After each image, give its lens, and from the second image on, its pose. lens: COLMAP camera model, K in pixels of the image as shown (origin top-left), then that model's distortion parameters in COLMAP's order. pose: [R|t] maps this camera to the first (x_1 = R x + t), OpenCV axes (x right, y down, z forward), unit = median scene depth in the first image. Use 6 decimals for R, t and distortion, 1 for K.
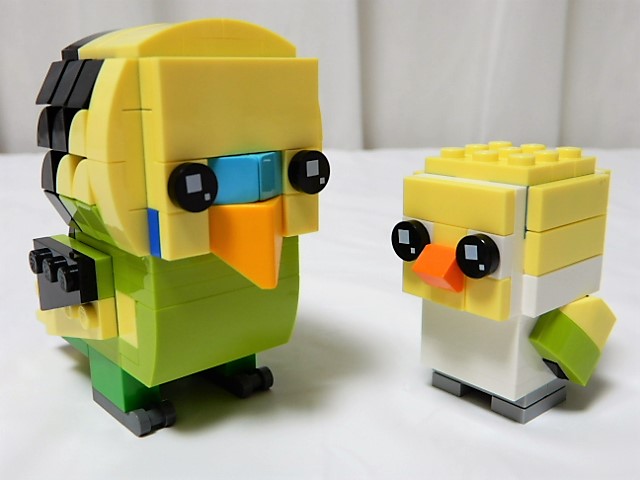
lens RADIAL K [[686.2, 0, 318.9], [0, 686.2, 239.9], [0, 0, 1]] dist [-0.035006, 0.000000]
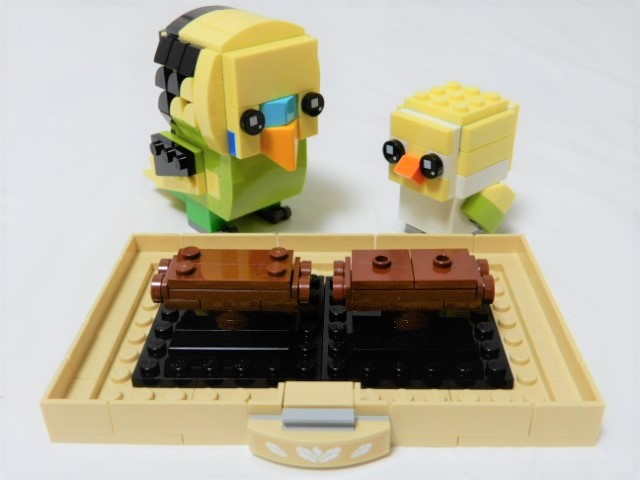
lens RADIAL K [[686.2, 0, 321.8], [0, 686.2, 241.3], [0, 0, 1]] dist [-0.035006, 0.000000]
pose [[0.999993, 0.001006, 0.003529, 0.003054], [-0.001959, 0.959588, 0.281404, -0.258032], [-0.003103, -0.281409, 0.959583, -0.813167]]
